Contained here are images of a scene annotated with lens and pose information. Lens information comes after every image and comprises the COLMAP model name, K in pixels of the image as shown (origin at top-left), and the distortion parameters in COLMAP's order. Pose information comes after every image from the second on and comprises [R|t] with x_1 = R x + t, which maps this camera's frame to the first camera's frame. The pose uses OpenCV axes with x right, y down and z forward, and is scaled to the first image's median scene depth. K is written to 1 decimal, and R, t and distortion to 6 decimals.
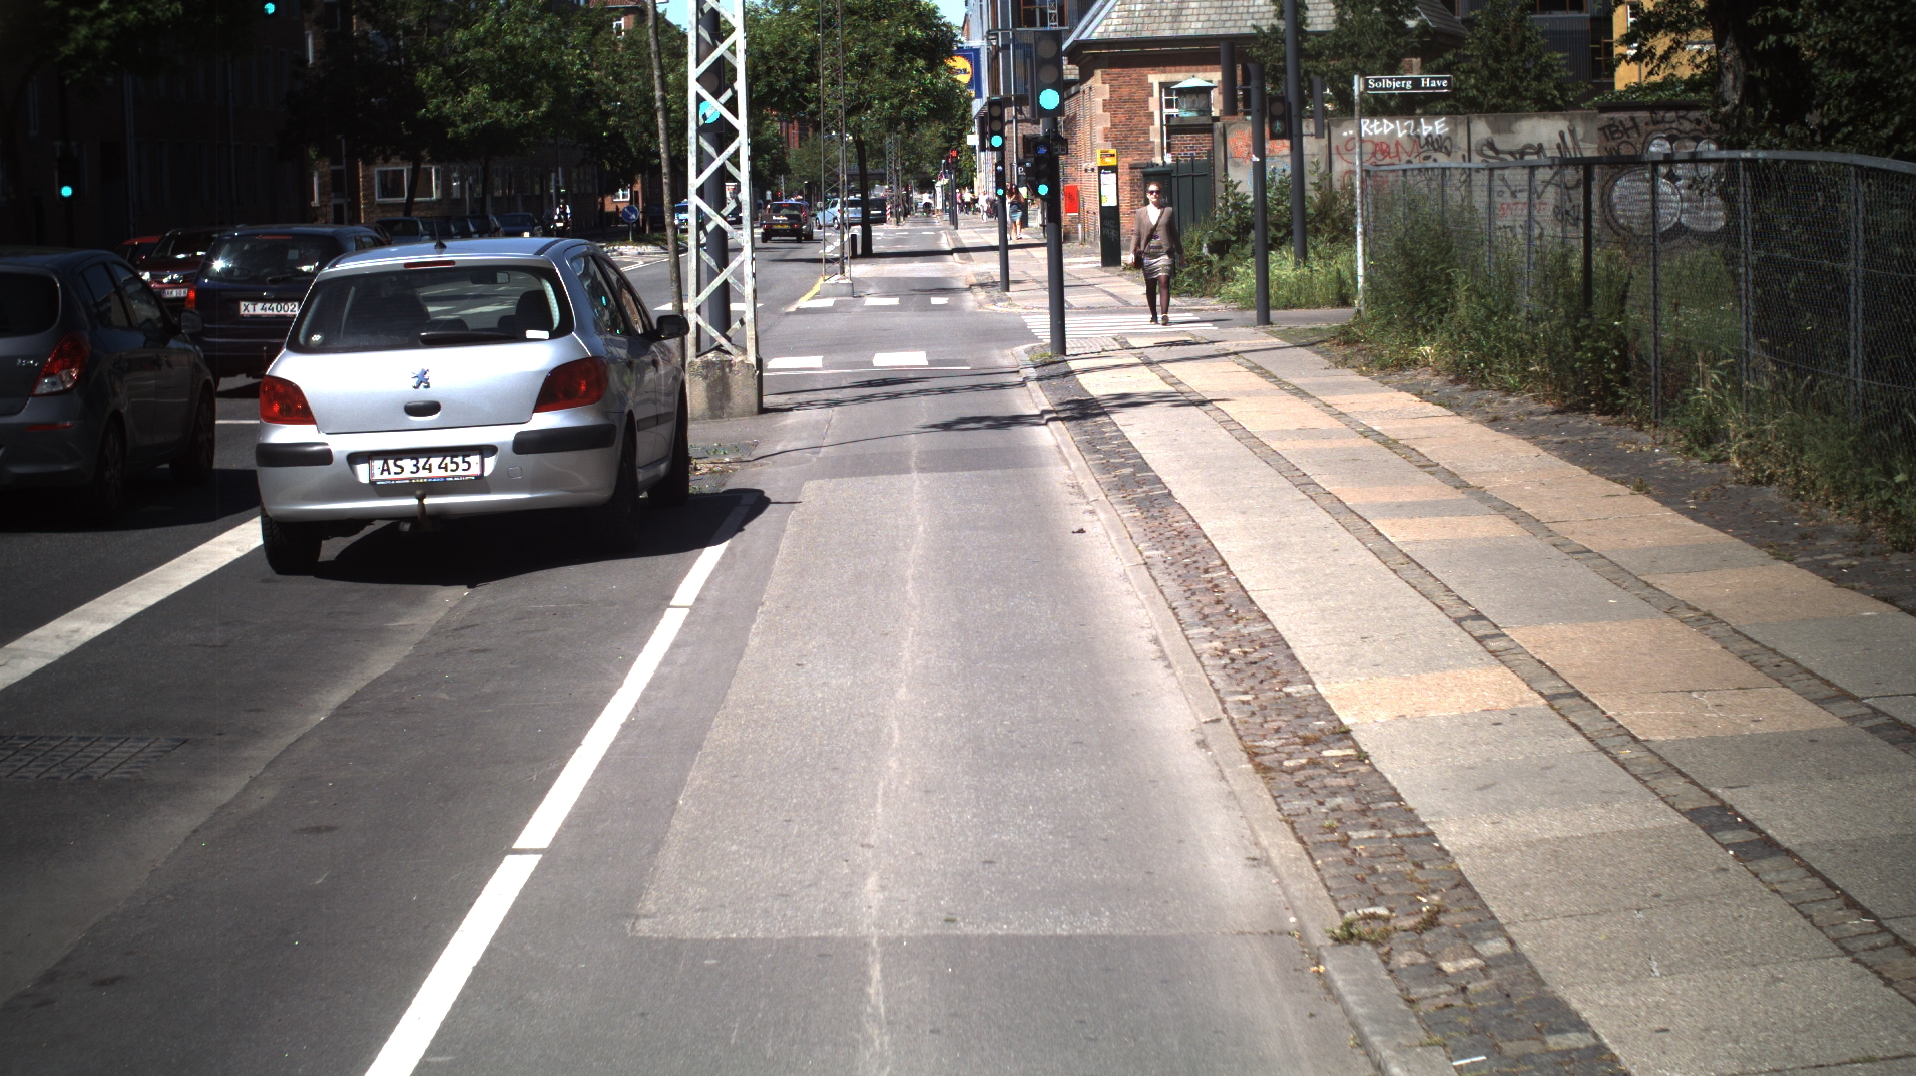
lens RADIAL K [[3380.6, 0, 954.9], [0, 3380.6, 536.3], [0, 0, 1]] dist [-0.266372, 0.000000]
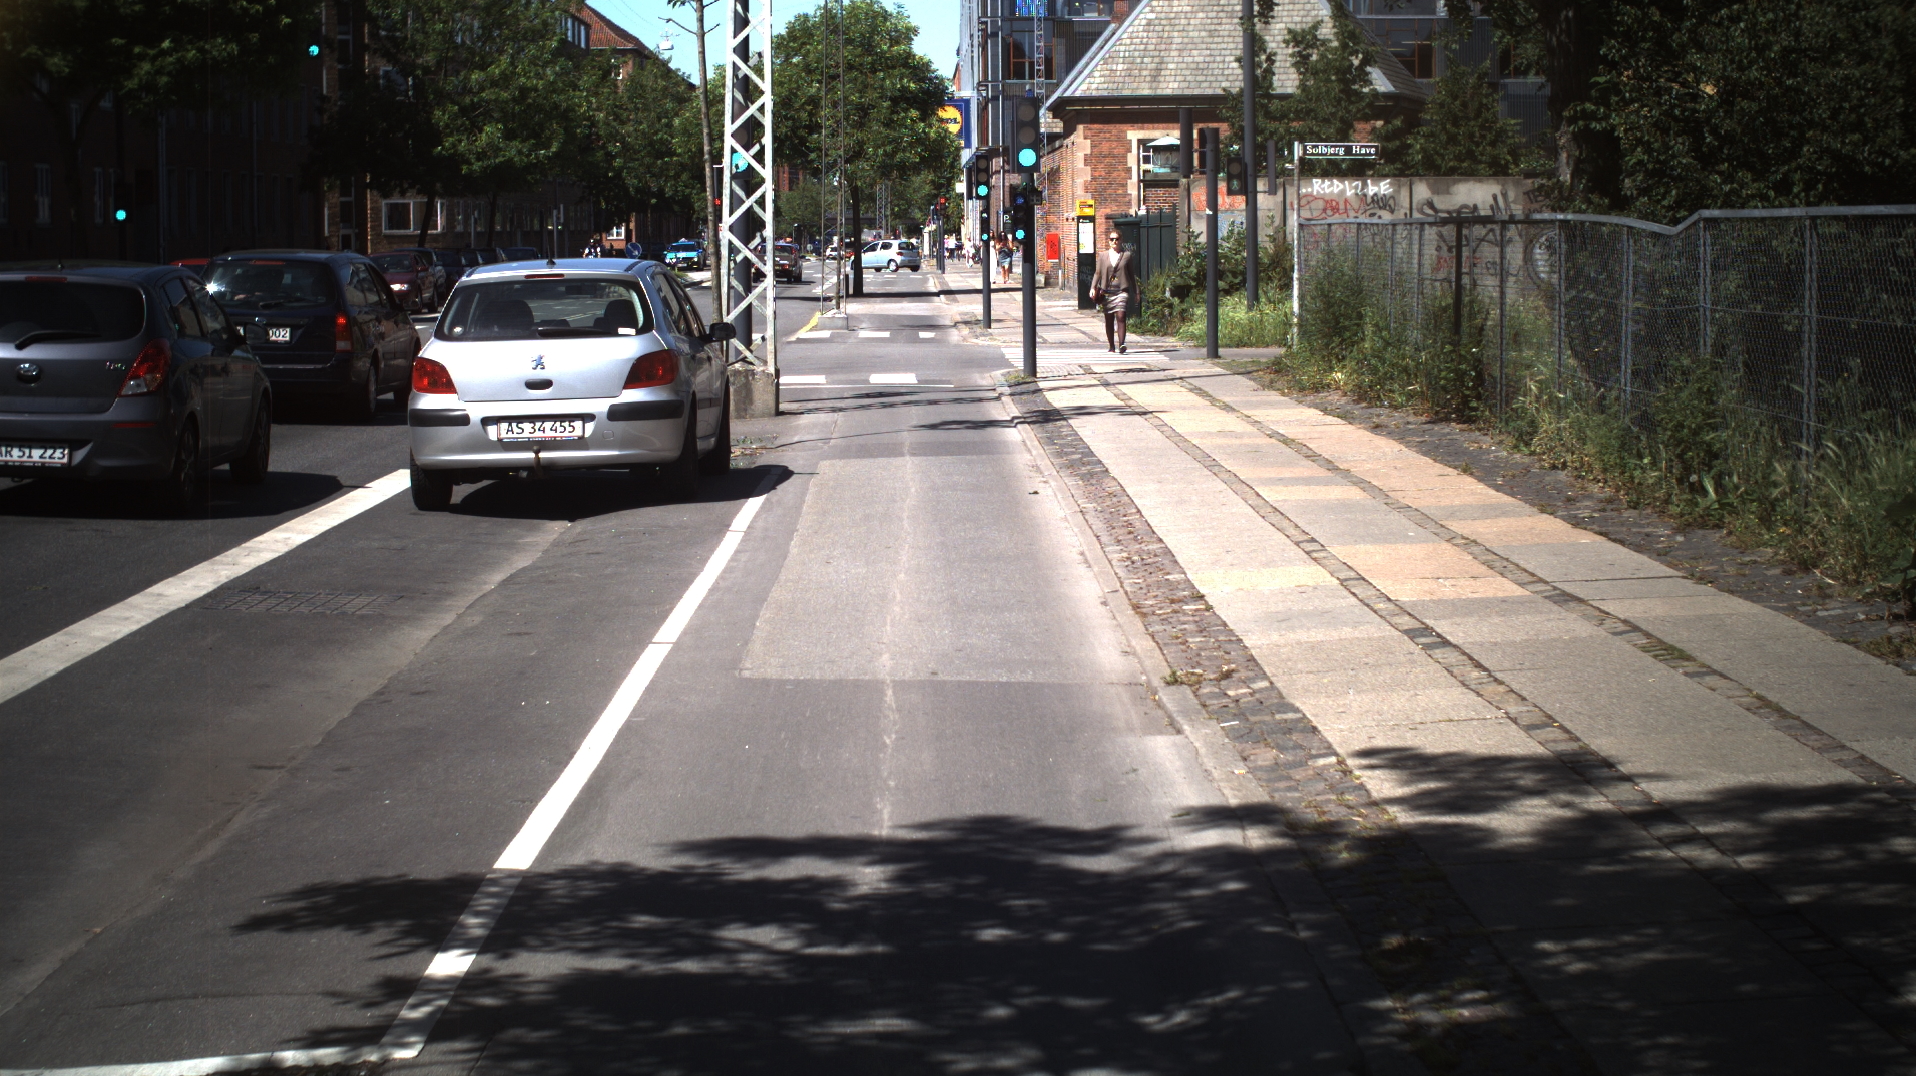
lens RADIAL K [[3380.6, 0, 962.8], [0, 3380.6, 539.3], [0, 0, 1]] dist [-0.266372, 0.000000]
pose [[0.999677, 0.024001, 0.008301, -0.000909], [-0.023891, 0.999628, -0.013118, 0.023973], [-0.008613, 0.012915, 0.999879, -0.215554]]
